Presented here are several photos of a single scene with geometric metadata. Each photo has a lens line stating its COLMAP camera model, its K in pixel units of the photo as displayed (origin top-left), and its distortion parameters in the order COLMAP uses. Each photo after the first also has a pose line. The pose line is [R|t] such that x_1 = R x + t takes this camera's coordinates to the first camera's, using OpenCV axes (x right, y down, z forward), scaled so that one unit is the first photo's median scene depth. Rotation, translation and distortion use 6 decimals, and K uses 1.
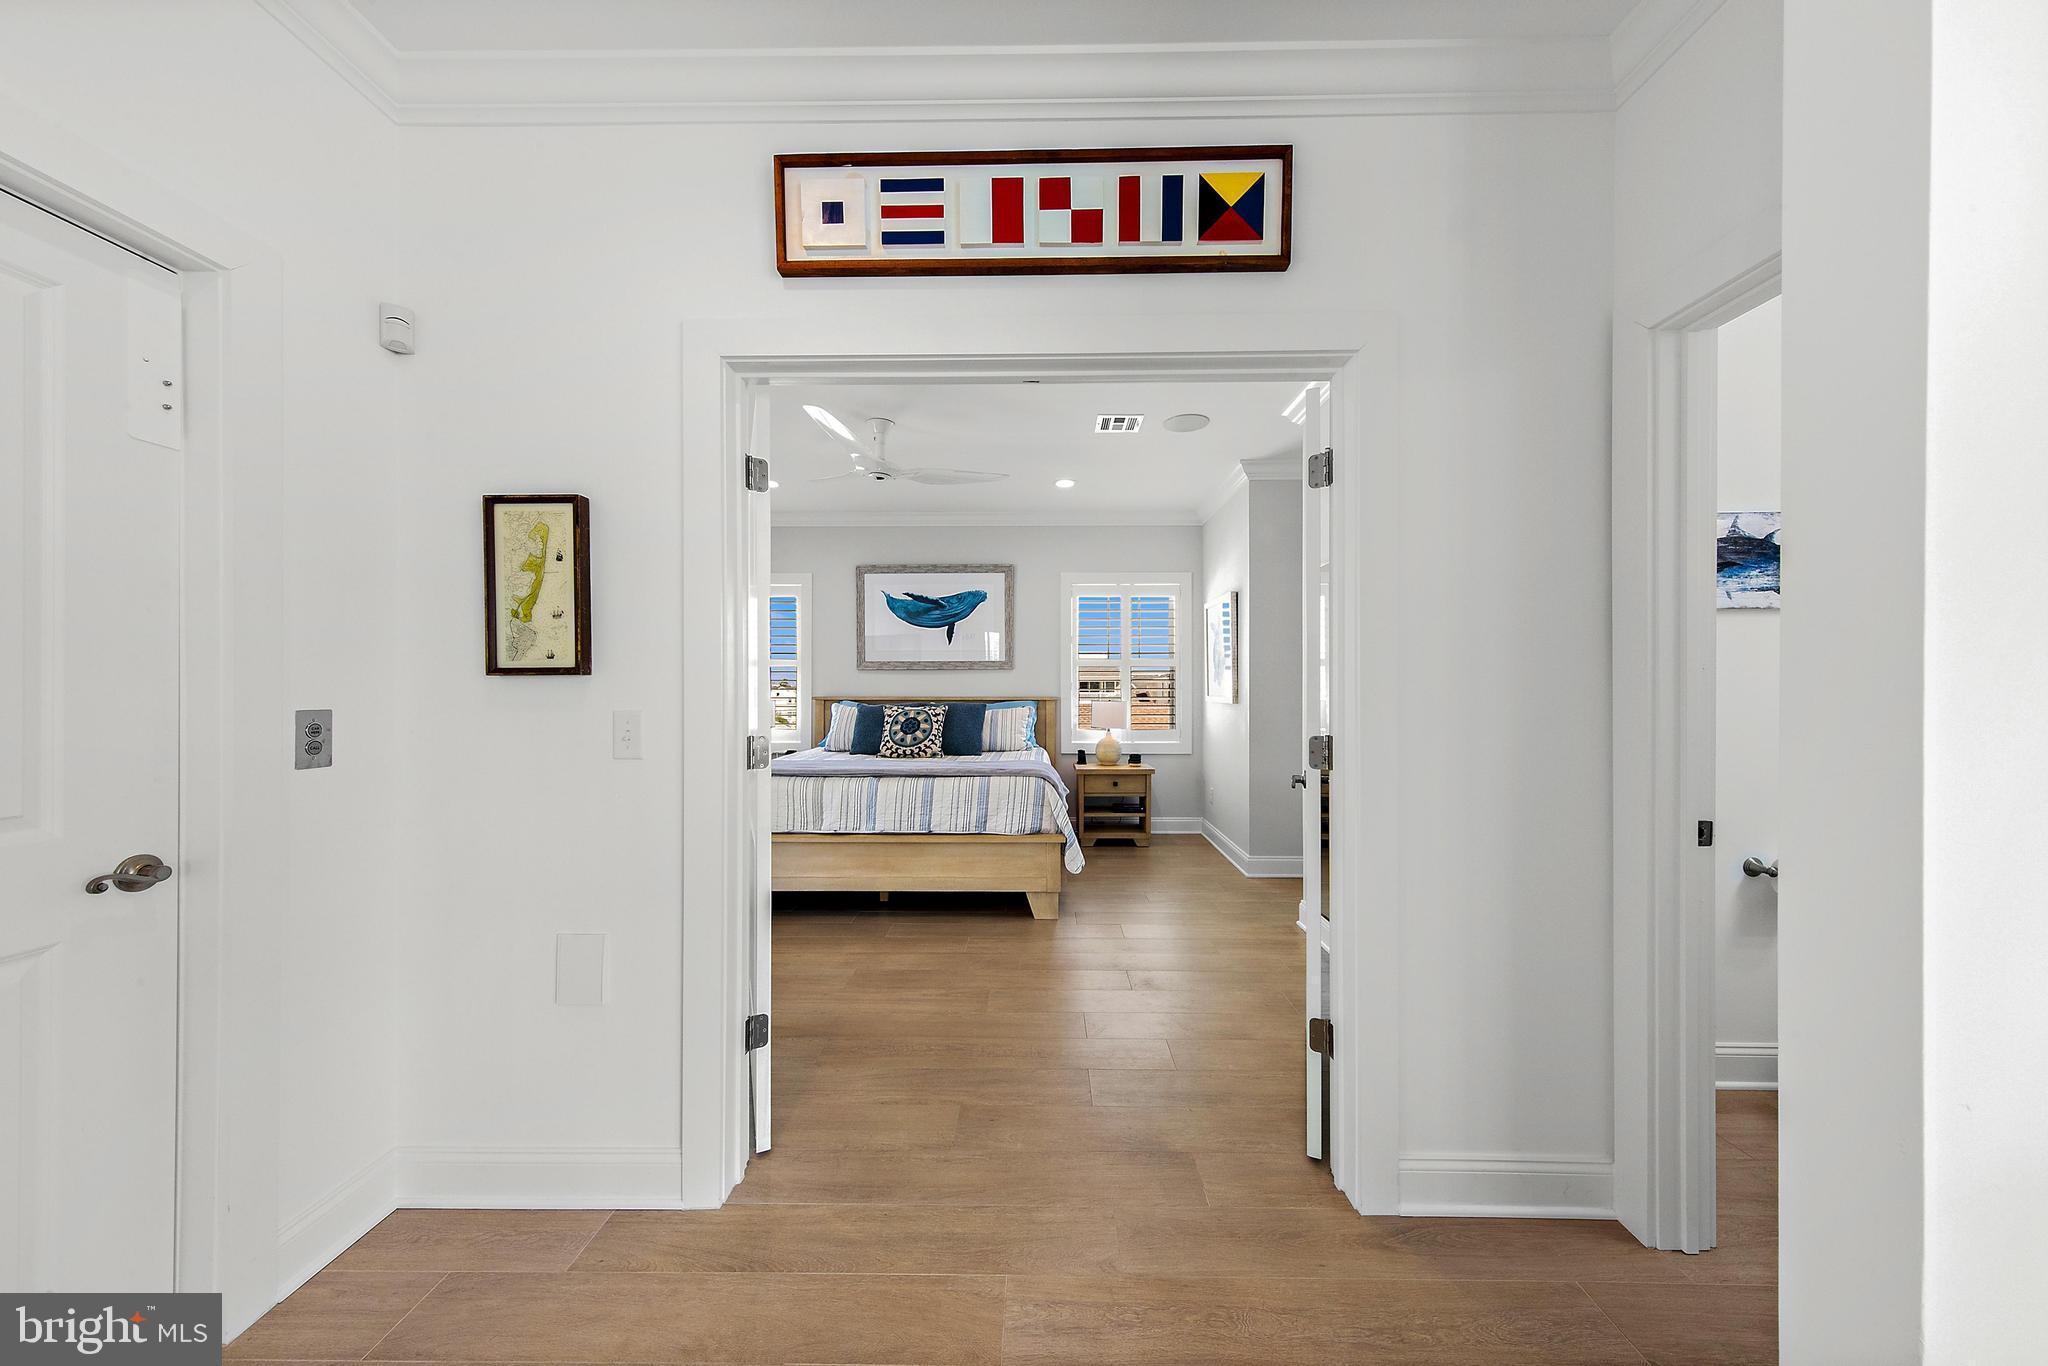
lens RADIAL K [[679.5, 0, 1034.2], [0, 679.5, 688.5], [0, 0, 1]] dist [0.006572, -0.000024]
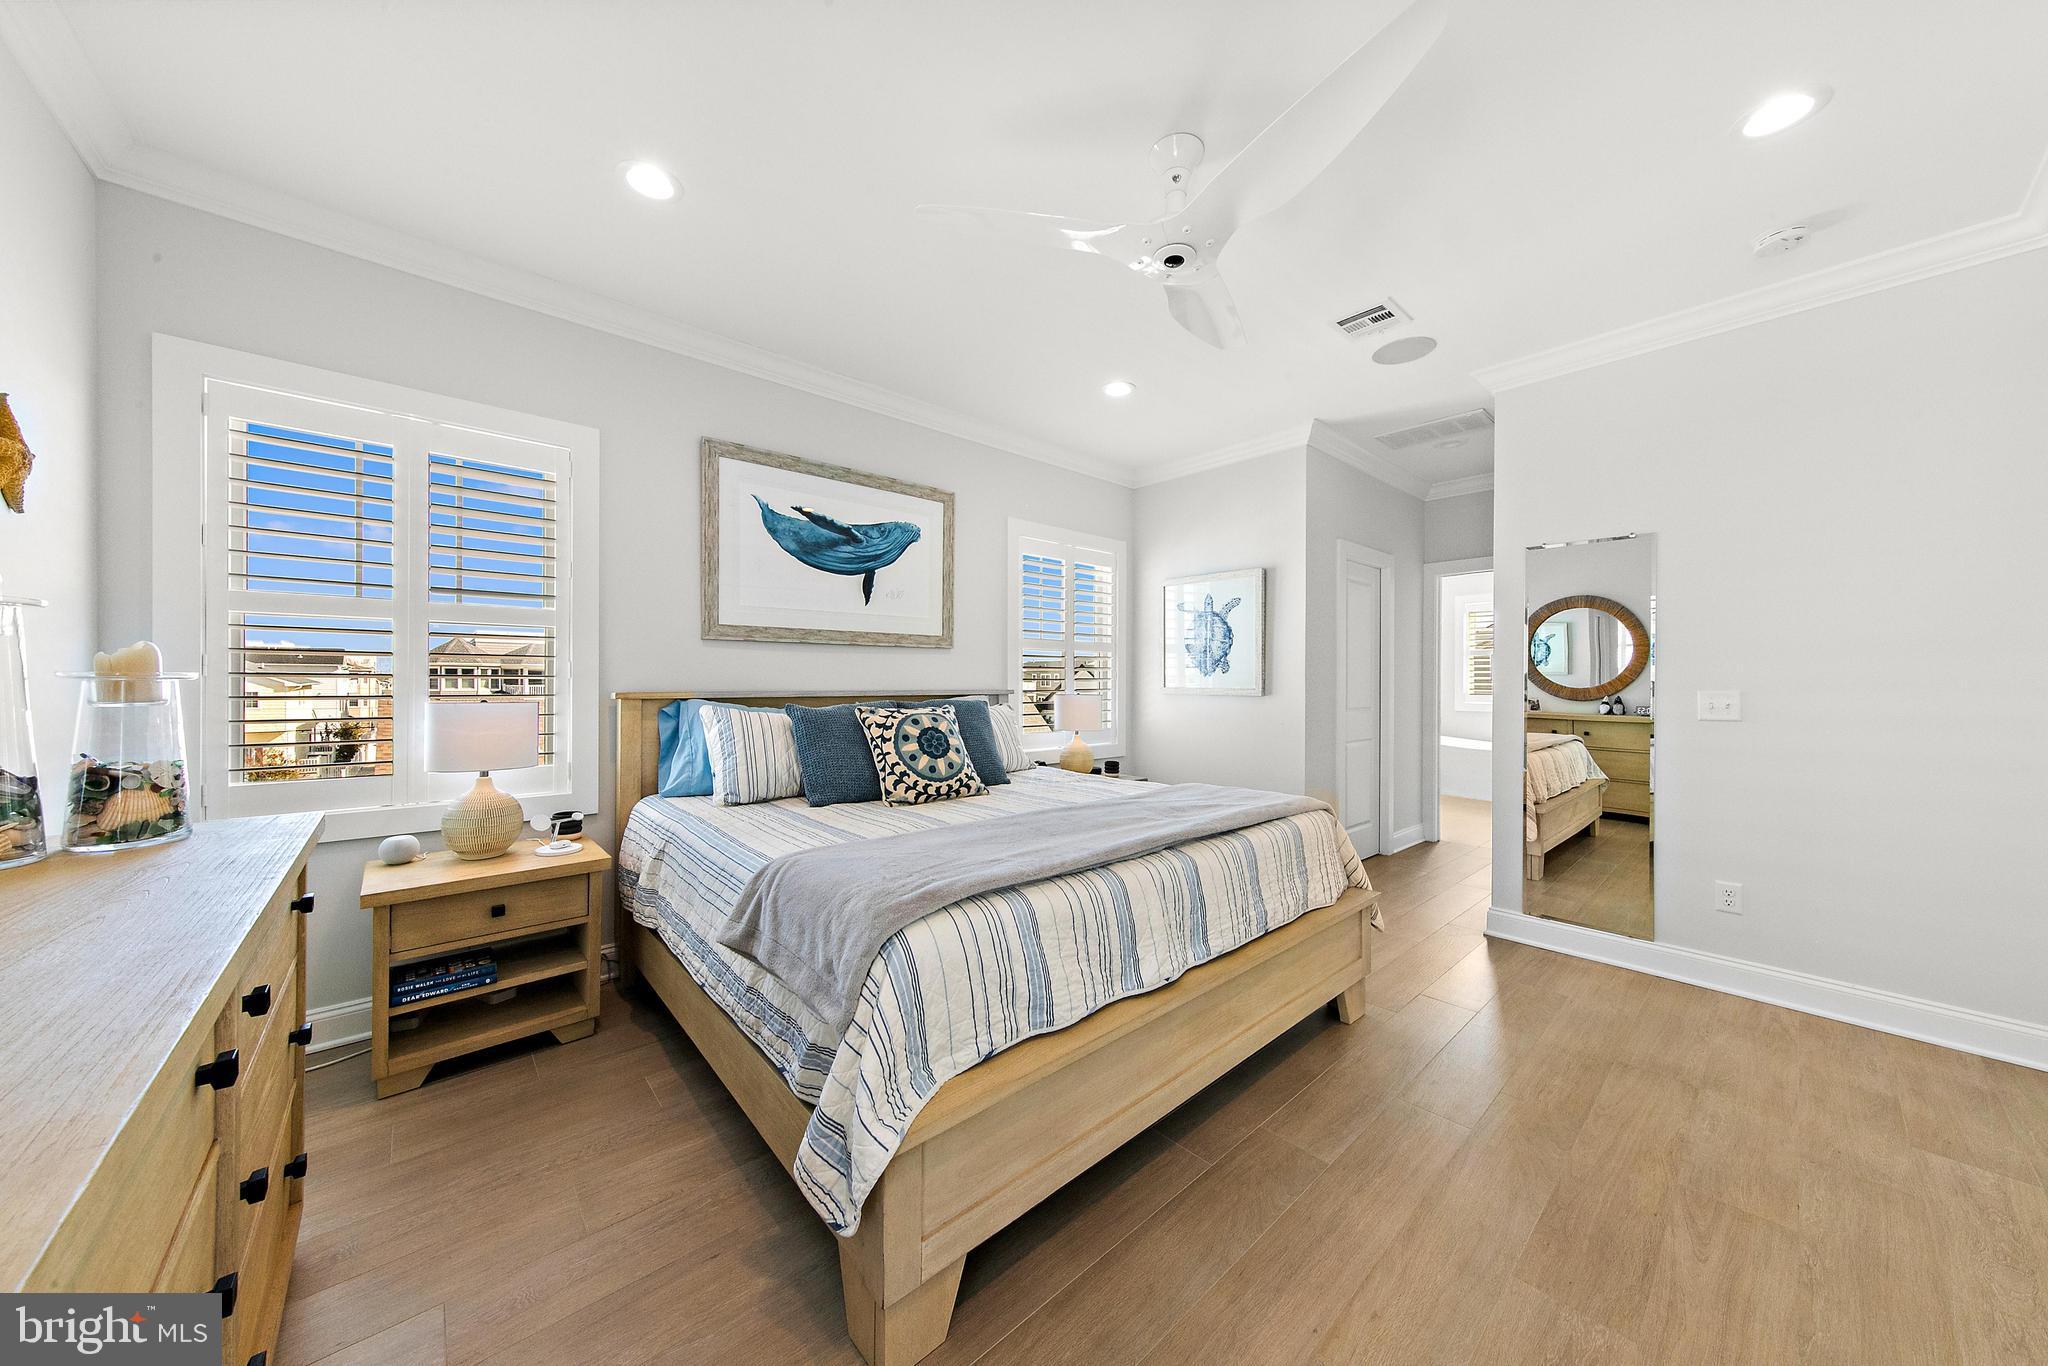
lens RADIAL K [[679.5, 0, 1031.2], [0, 679.5, 683.7], [0, 0, 1]] dist [0.006572, -0.000024]
pose [[0.741310, 0.000135, 0.671163, -0.447051], [-0.001799, 0.999997, 0.001786, 0.004617], [-0.671161, -0.002531, 0.741307, 0.476904]]
